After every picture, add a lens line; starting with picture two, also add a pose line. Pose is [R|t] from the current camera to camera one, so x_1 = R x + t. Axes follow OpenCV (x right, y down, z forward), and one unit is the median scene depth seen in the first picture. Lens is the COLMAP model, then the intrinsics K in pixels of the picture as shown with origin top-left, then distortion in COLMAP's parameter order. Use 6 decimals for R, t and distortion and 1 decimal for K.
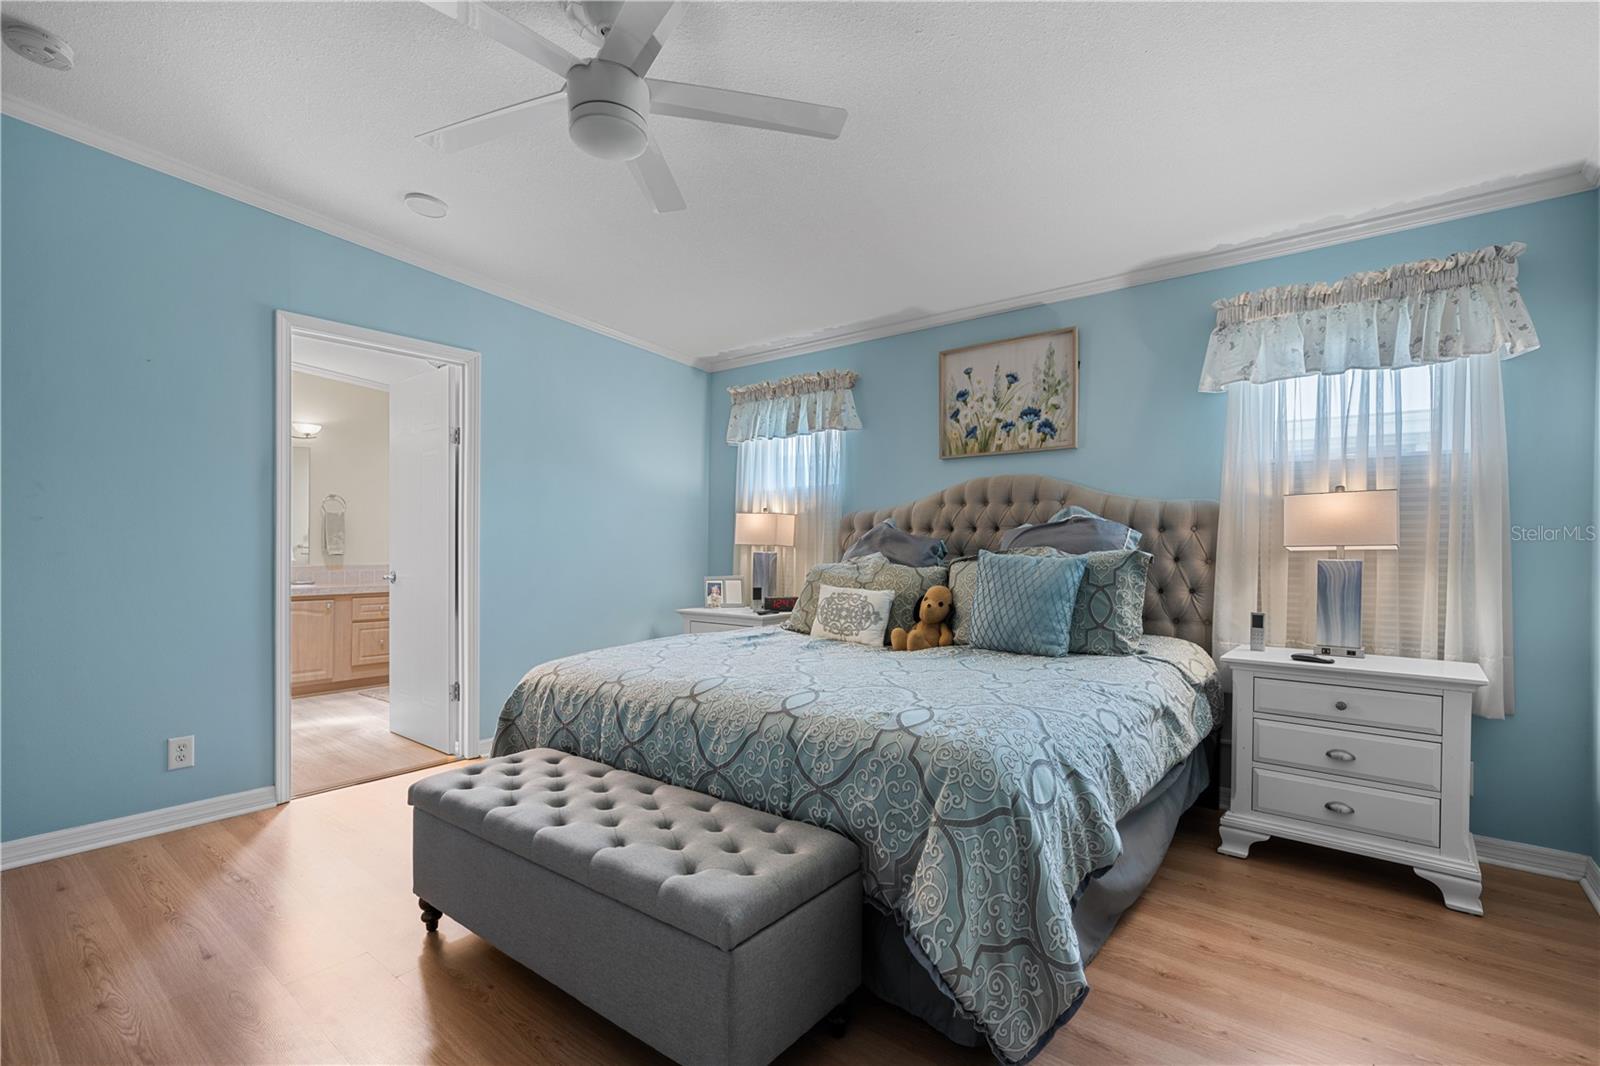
lens RADIAL K [[716.3, 0, 807.4], [0, 716.3, 541.0], [0, 0, 1]] dist [0.002418, 0.000265]
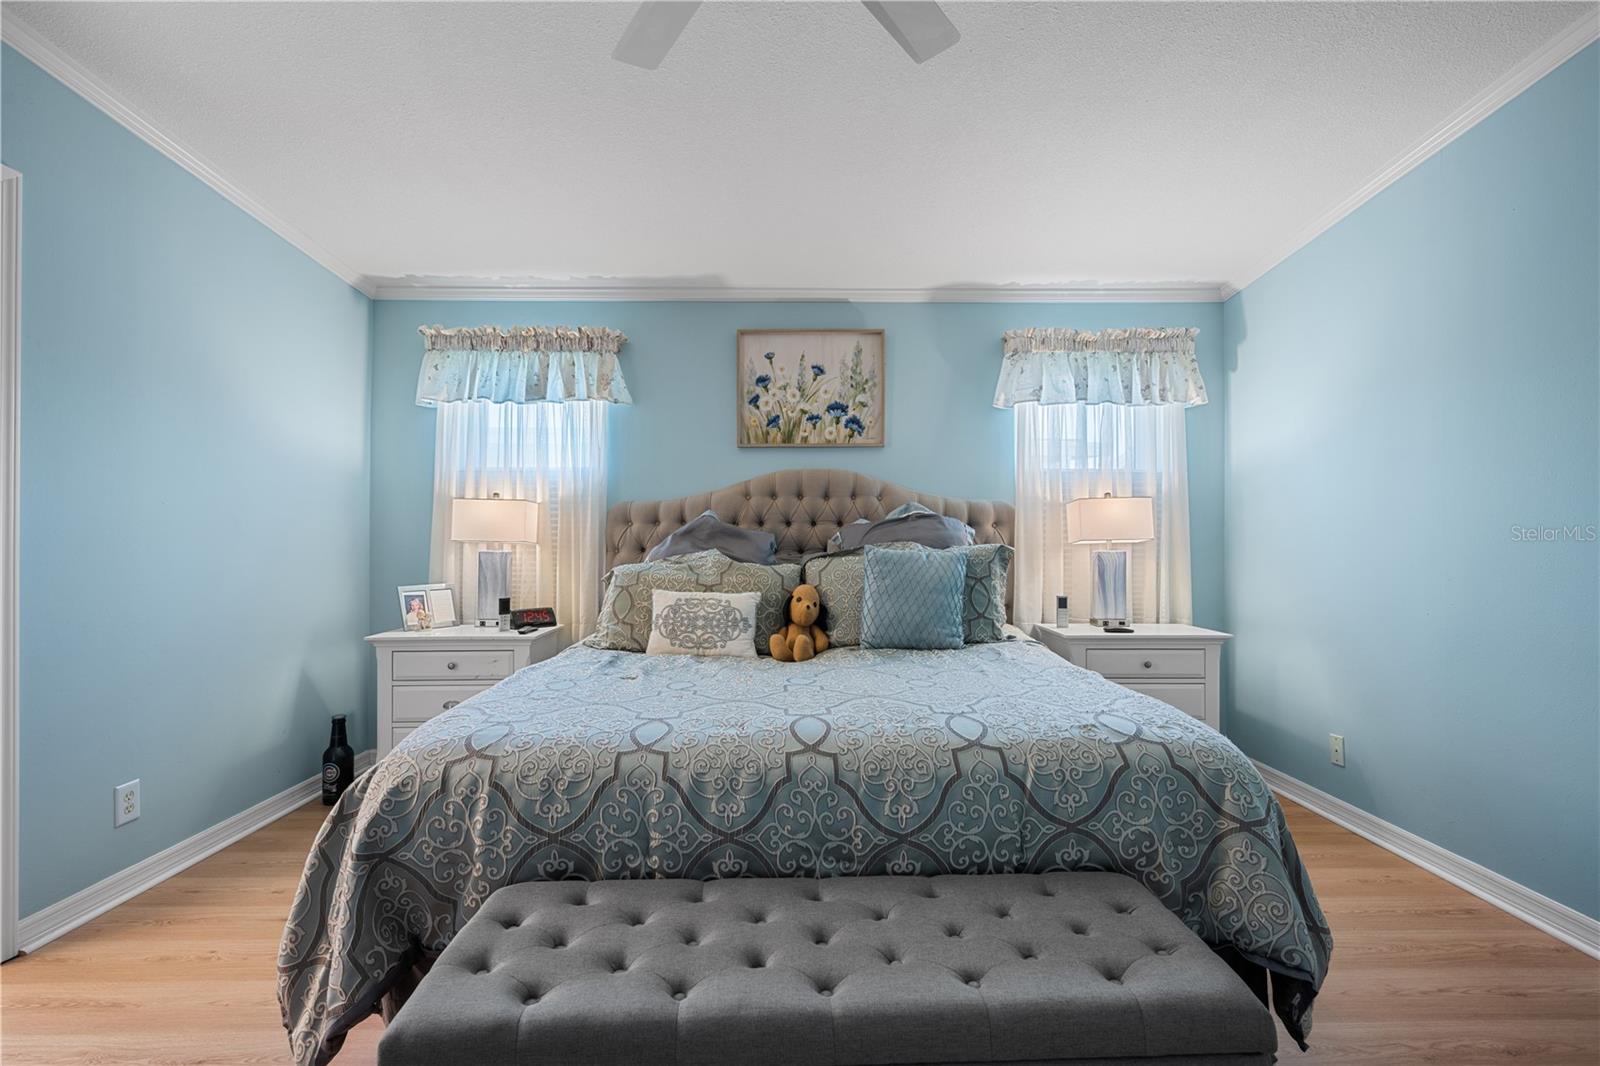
lens RADIAL K [[724.6, 0, 804.0], [0, 724.6, 537.8], [0, 0, 1]] dist [0.001028, -0.000089]
pose [[0.780017, -0.000722, 0.625758, -0.359590], [0.000080, 0.999999, 0.001055, 0.000938], [-0.625759, -0.000773, 0.780016, 0.246455]]
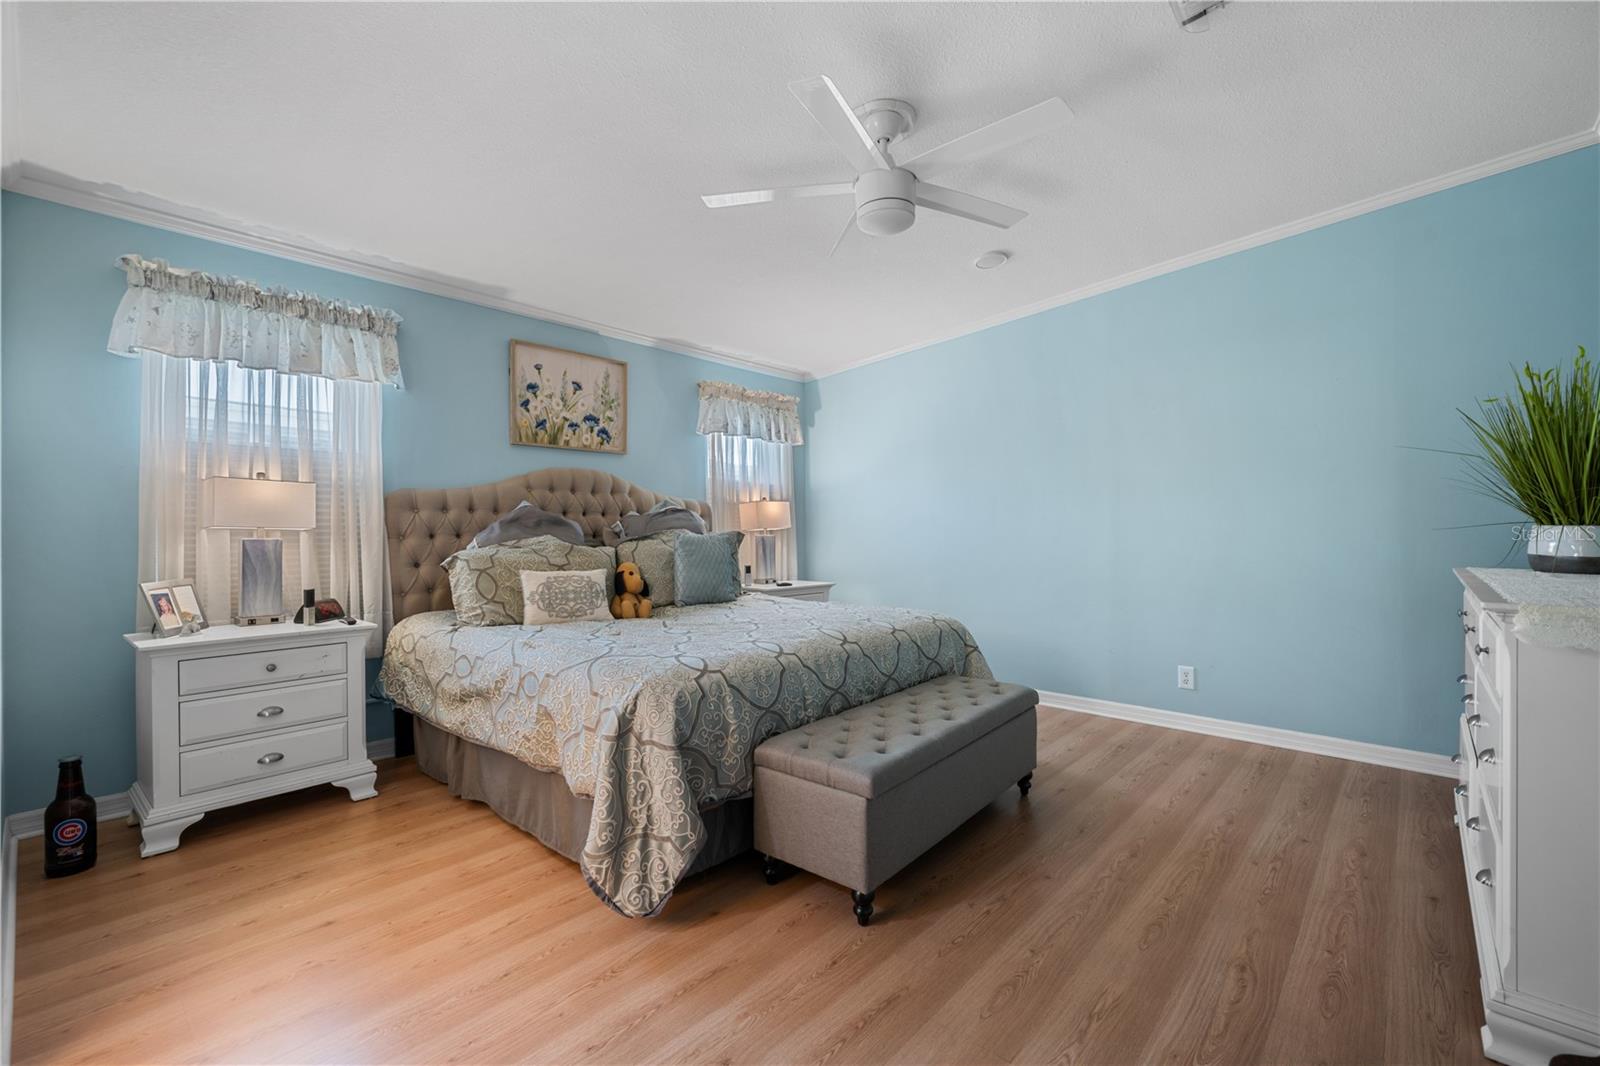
lens RADIAL K [[676.4, 0, 800.0], [0, 676.4, 533.0], [0, 0, 1]] dist [-0.002650, -0.000113]
pose [[0.067865, -0.009686, 0.997647, -0.822703], [-0.007284, 0.999921, 0.010204, 0.000313], [-0.997668, -0.007960, 0.067789, 0.573932]]
